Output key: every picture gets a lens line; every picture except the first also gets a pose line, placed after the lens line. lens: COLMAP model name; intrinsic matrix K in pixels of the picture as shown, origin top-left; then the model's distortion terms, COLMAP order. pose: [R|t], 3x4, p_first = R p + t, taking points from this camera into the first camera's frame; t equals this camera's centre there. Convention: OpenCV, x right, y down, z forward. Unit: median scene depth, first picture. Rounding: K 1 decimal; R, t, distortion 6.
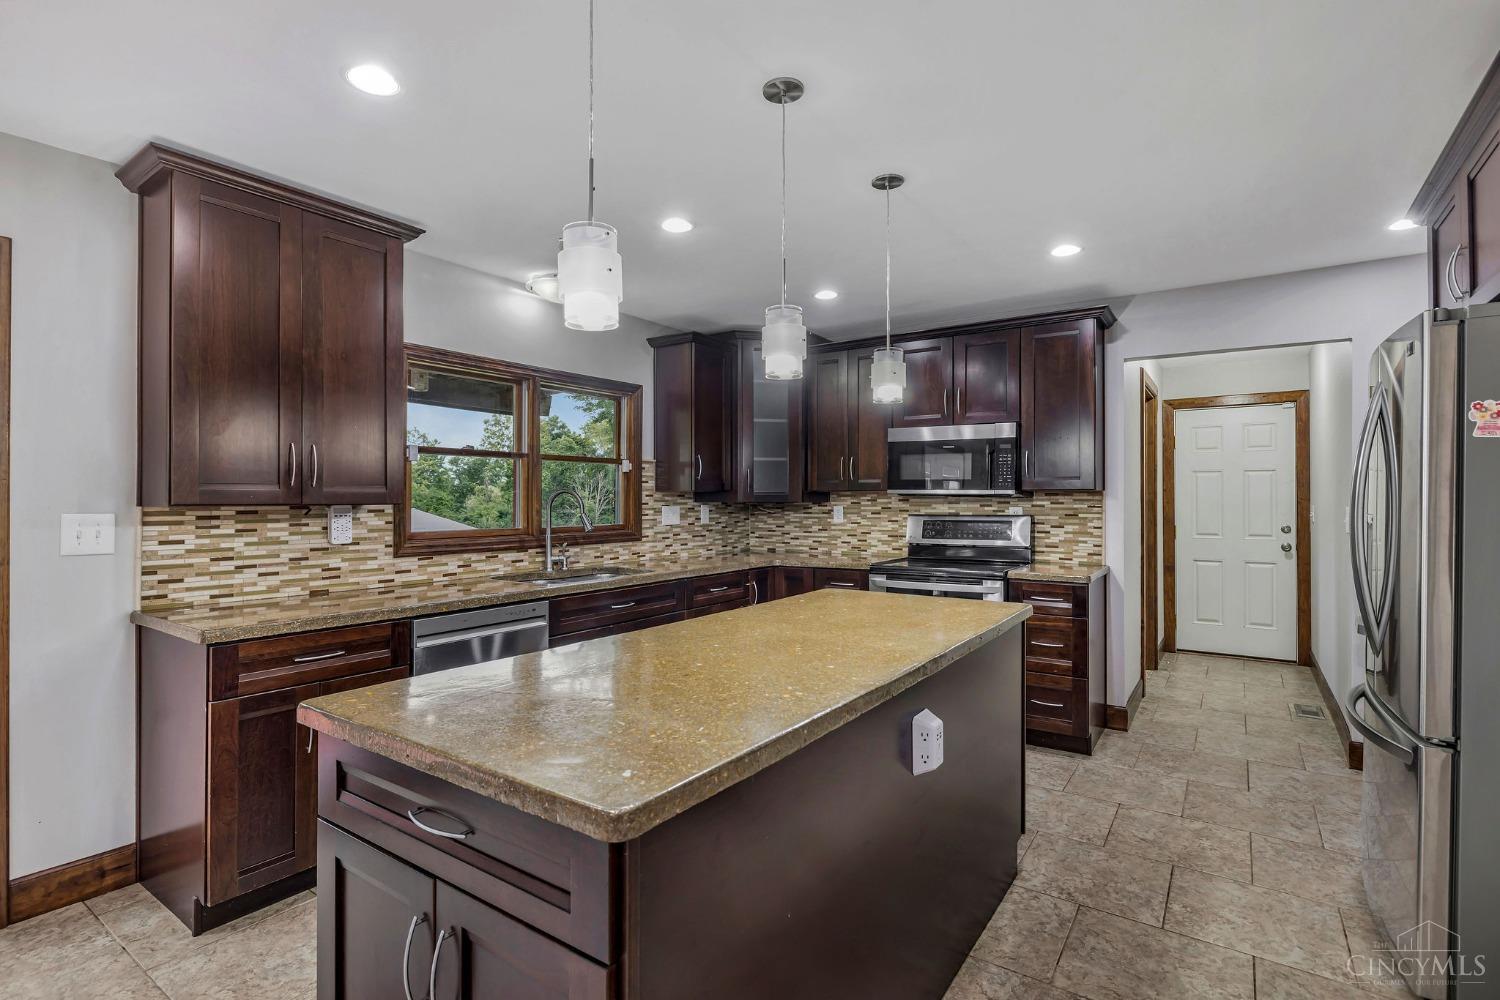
lens RADIAL K [[711.4, 0, 745.7], [0, 711.4, 501.1], [0, 0, 1]] dist [-0.005886, -0.000053]
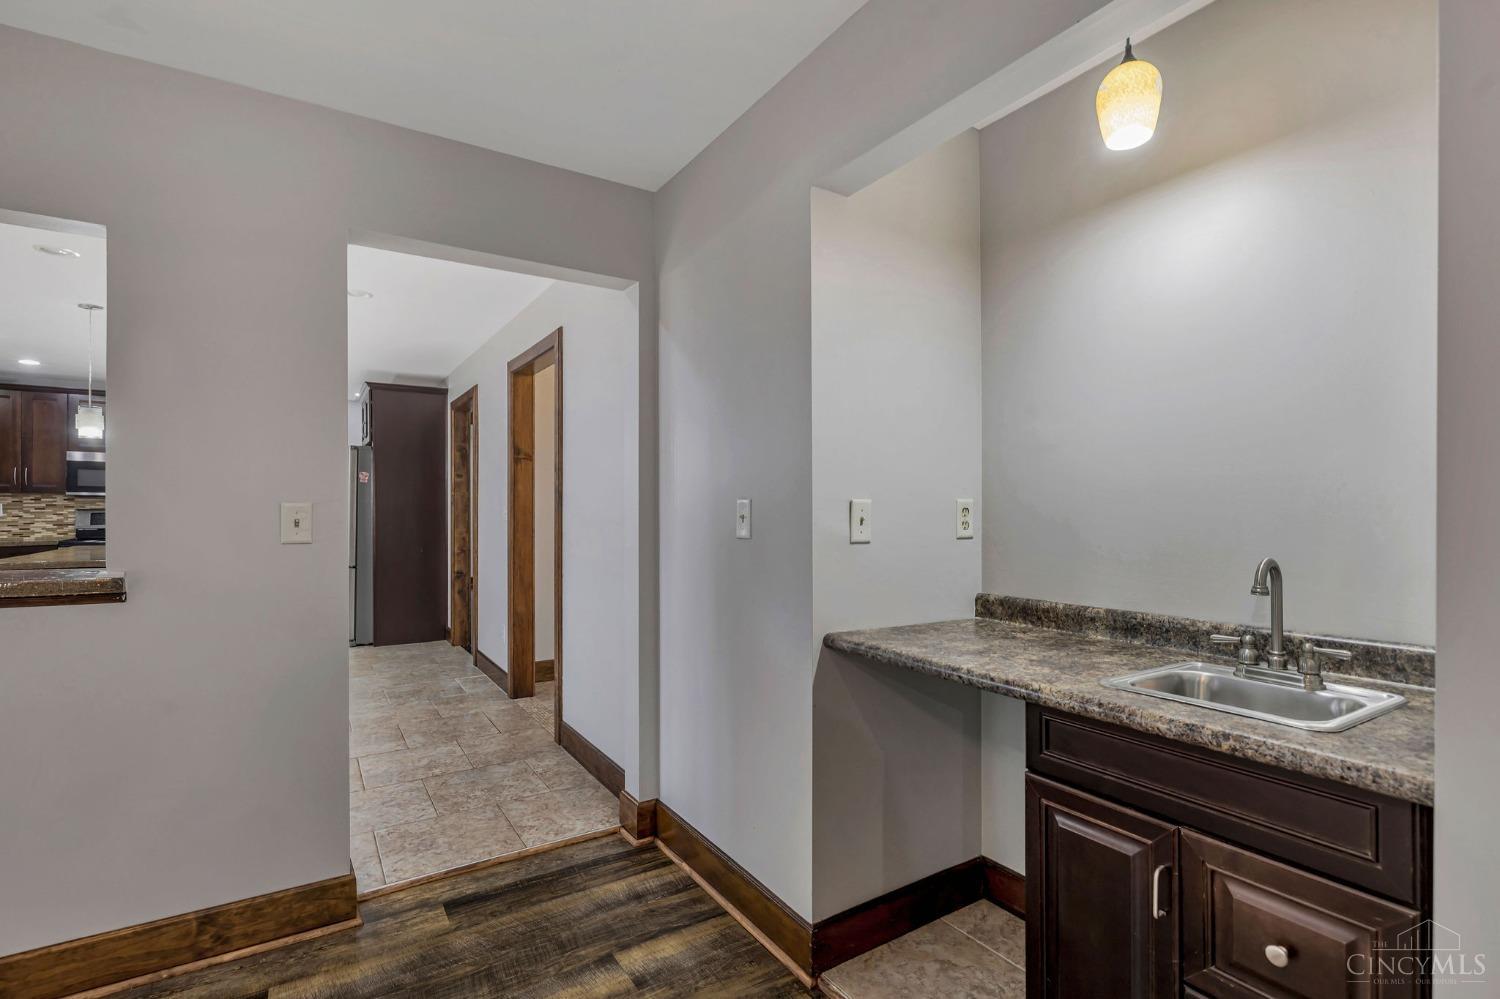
lens RADIAL K [[716.4, 0, 748.2], [0, 716.4, 507.1], [0, 0, 1]] dist [0.004303, -0.000858]
pose [[0.387918, -0.001083, 0.921693, -0.729921], [0.001887, 0.999998, 0.000380, 0.020239], [-0.921692, 0.001592, 0.387920, -1.038475]]
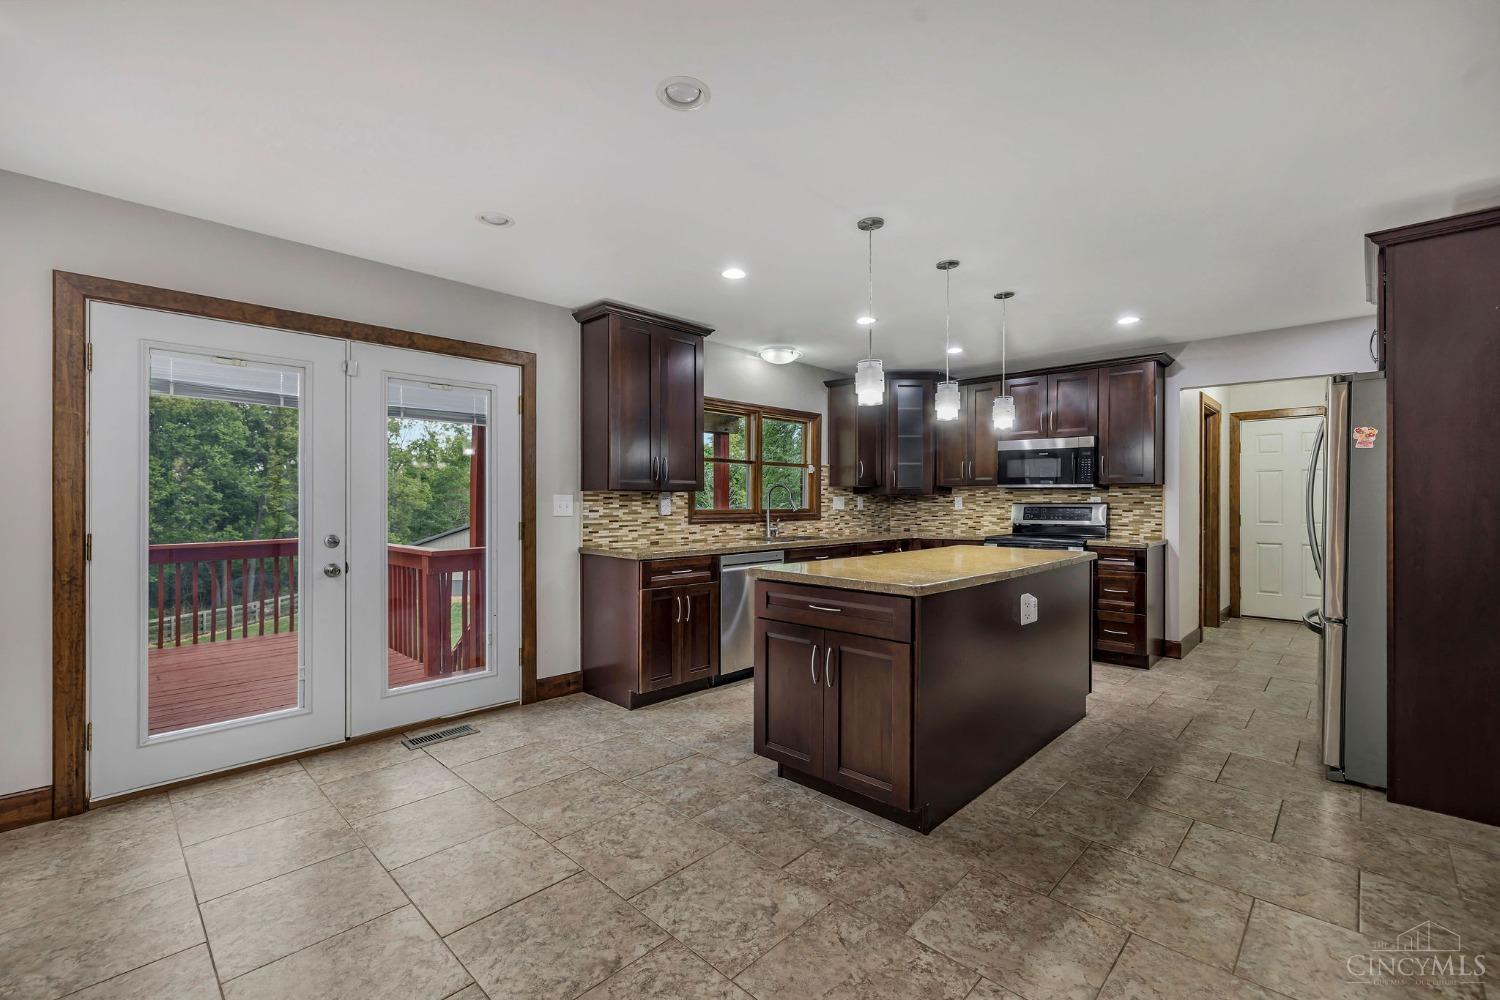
lens RADIAL K [[642.5, 0, 743.3], [0, 642.5, 505.0], [0, 0, 1]] dist [0.002831, -0.000956]
pose [[0.986675, 0.002959, -0.162676, -0.103376], [-0.002257, 0.999987, 0.004498, 0.022649], [0.162687, -0.004071, 0.986669, -0.387203]]
